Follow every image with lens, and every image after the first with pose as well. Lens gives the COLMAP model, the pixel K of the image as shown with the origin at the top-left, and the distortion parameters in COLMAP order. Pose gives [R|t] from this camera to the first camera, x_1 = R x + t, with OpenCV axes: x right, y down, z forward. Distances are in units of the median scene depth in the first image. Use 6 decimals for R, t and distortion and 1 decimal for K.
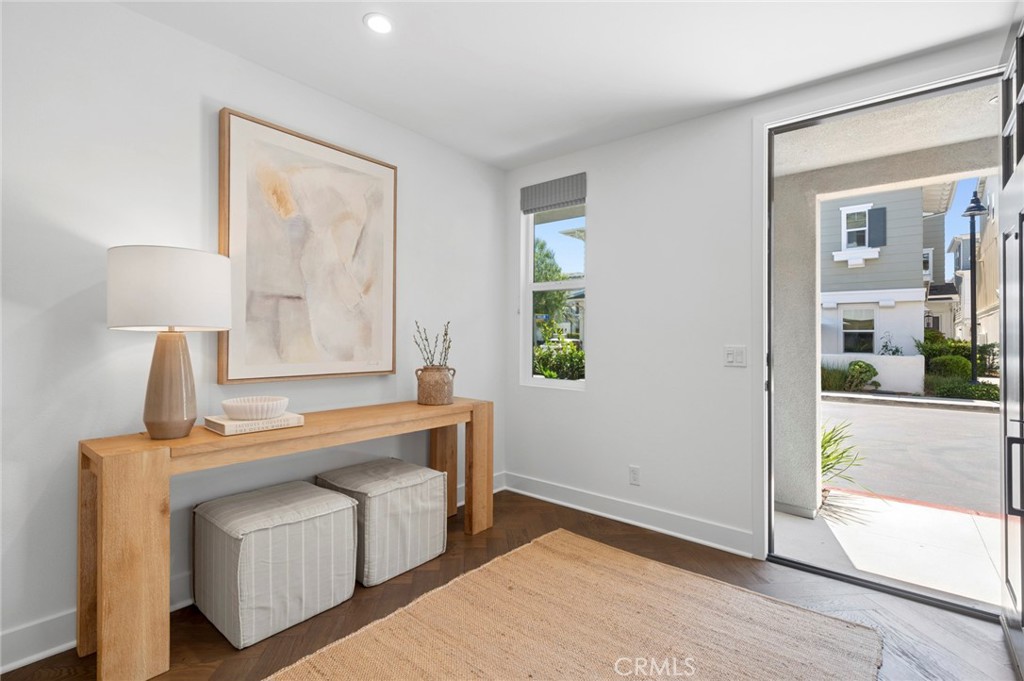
lens RADIAL K [[475.8, 0, 508.2], [0, 475.8, 332.8], [0, 0, 1]] dist [0.005122, -0.002641]
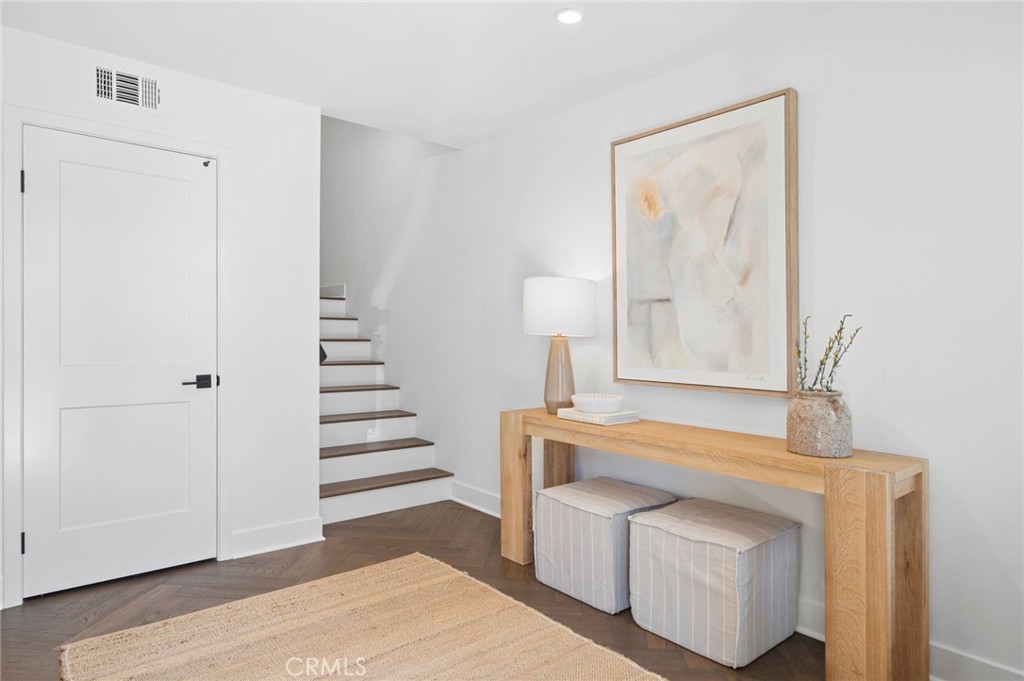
lens RADIAL K [[619.1, 0, 511.6], [0, 619.1, 343.5], [0, 0, 1]] dist [0.006114, 0.000507]
pose [[-0.183720, 0.002900, -0.982974, 0.830374], [-0.000092, 0.999996, 0.002968, 0.009383], [0.982979, 0.000636, -0.183719, 0.926542]]
